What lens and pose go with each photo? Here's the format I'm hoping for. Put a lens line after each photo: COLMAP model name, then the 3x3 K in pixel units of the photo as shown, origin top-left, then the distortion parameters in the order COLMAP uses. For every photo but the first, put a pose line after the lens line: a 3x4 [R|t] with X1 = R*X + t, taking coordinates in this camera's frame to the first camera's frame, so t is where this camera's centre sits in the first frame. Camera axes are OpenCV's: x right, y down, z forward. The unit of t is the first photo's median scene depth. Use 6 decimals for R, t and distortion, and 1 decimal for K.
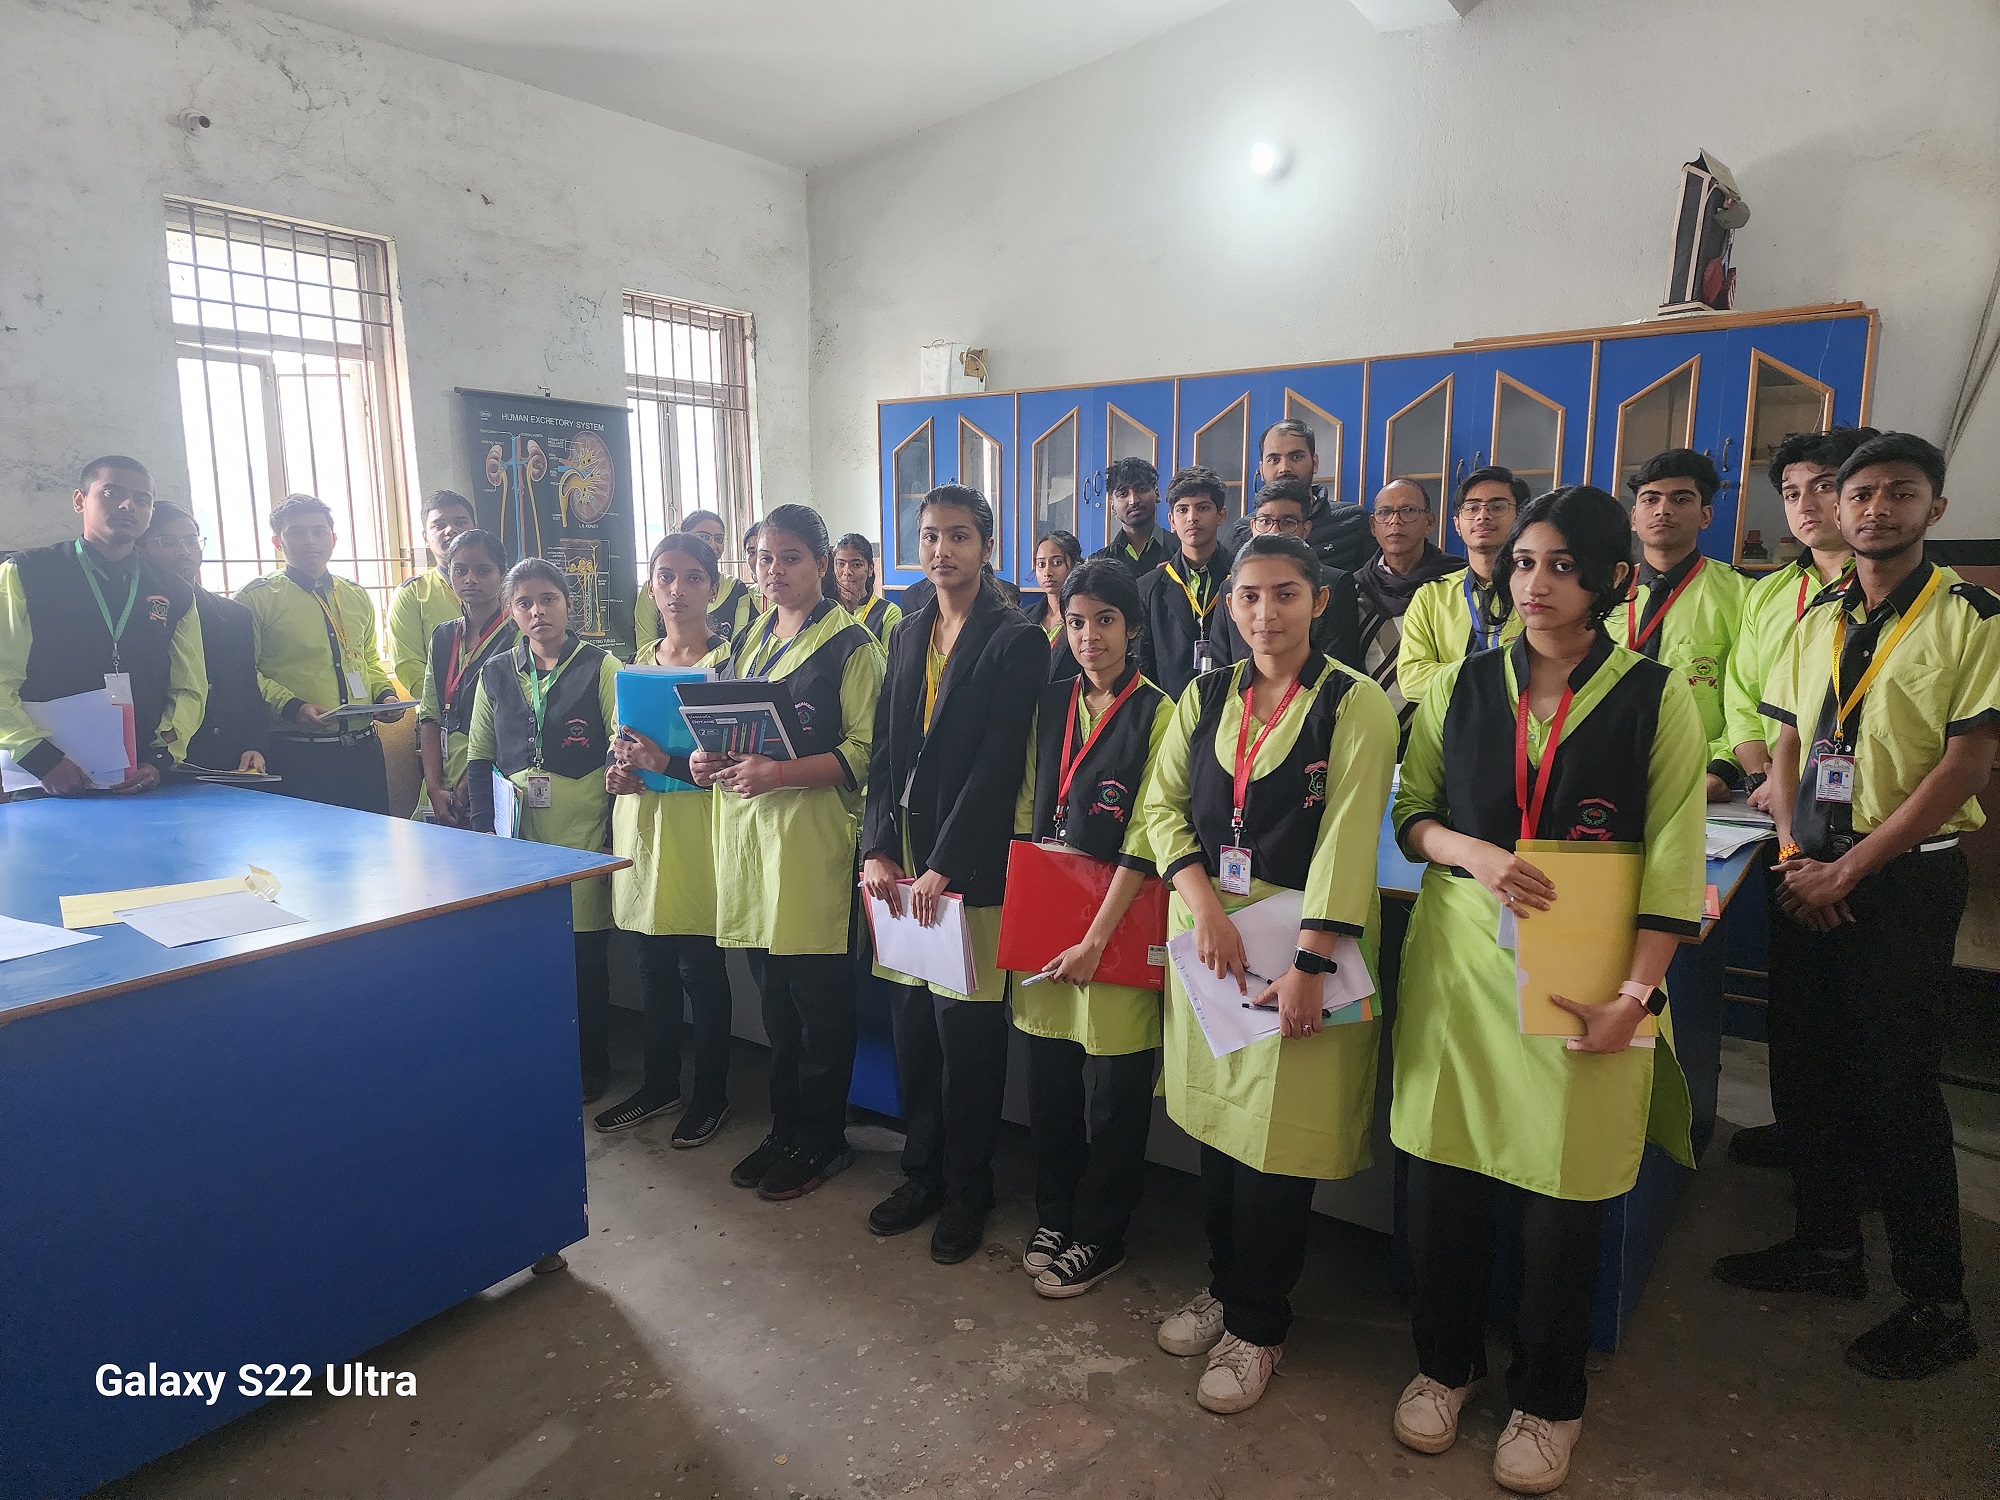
lens RADIAL K [[1347.6, 0, 1000.0], [0, 1347.6, 750.0], [0, 0, 1]] dist [0.099331, -0.087546]
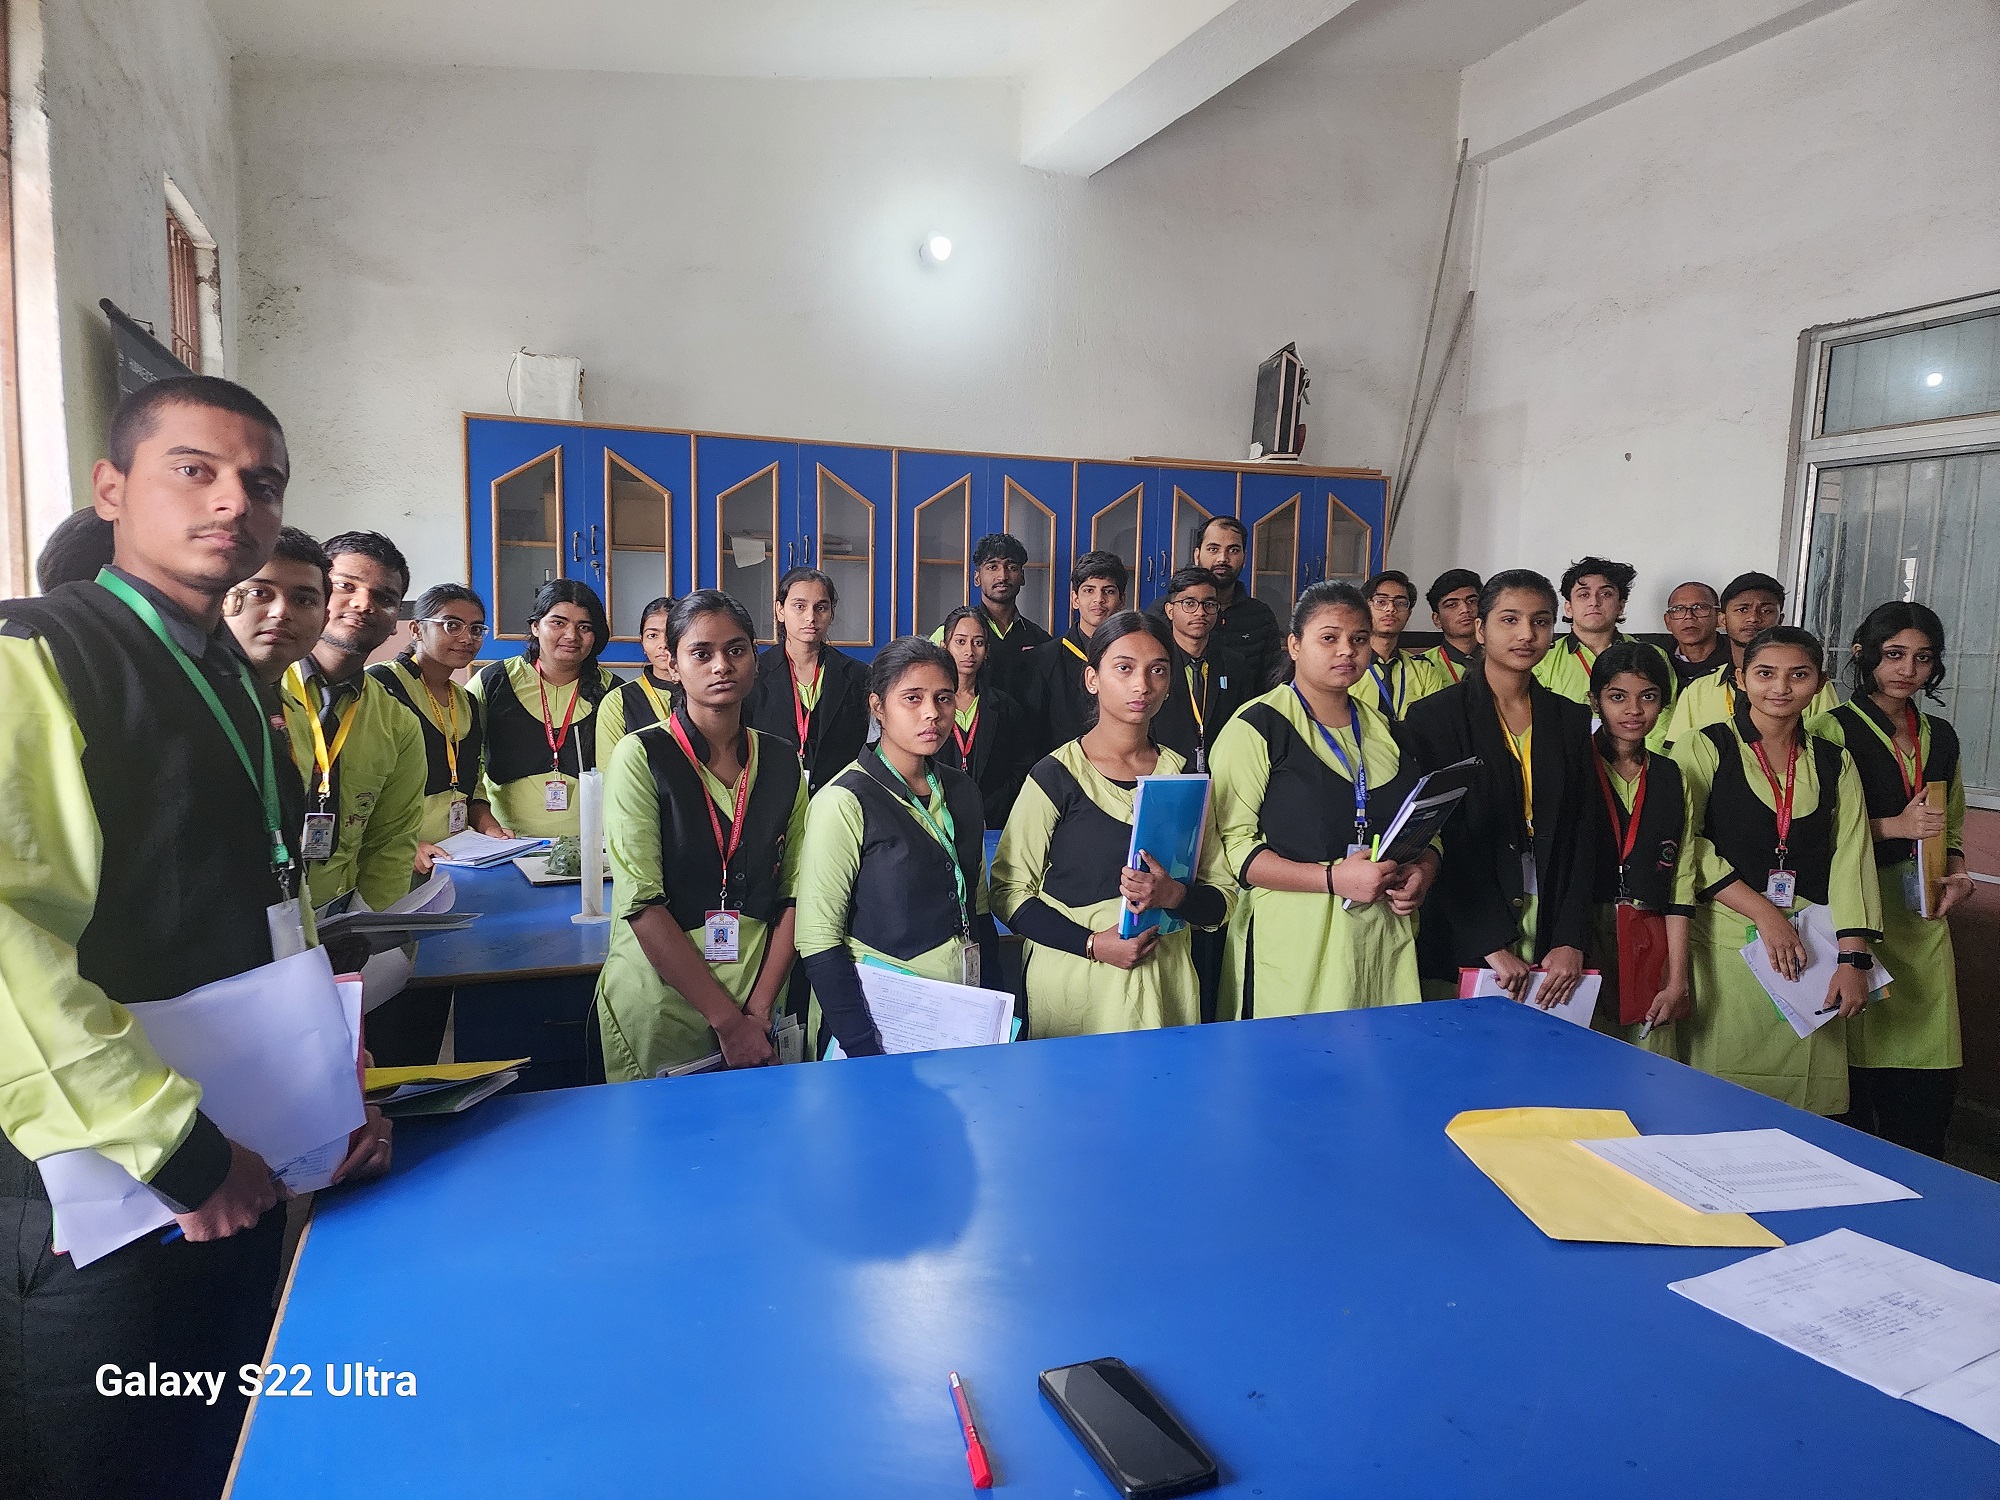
lens RADIAL K [[1347.6, 0, 1000.0], [0, 1347.6, 750.0], [0, 0, 1]] dist [0.099331, -0.087546]
pose [[0.565322, -0.060845, 0.822623, -0.708249], [0.101100, 0.994868, 0.004107, -0.066049], [-0.818651, 0.080845, 0.568572, 0.466244]]
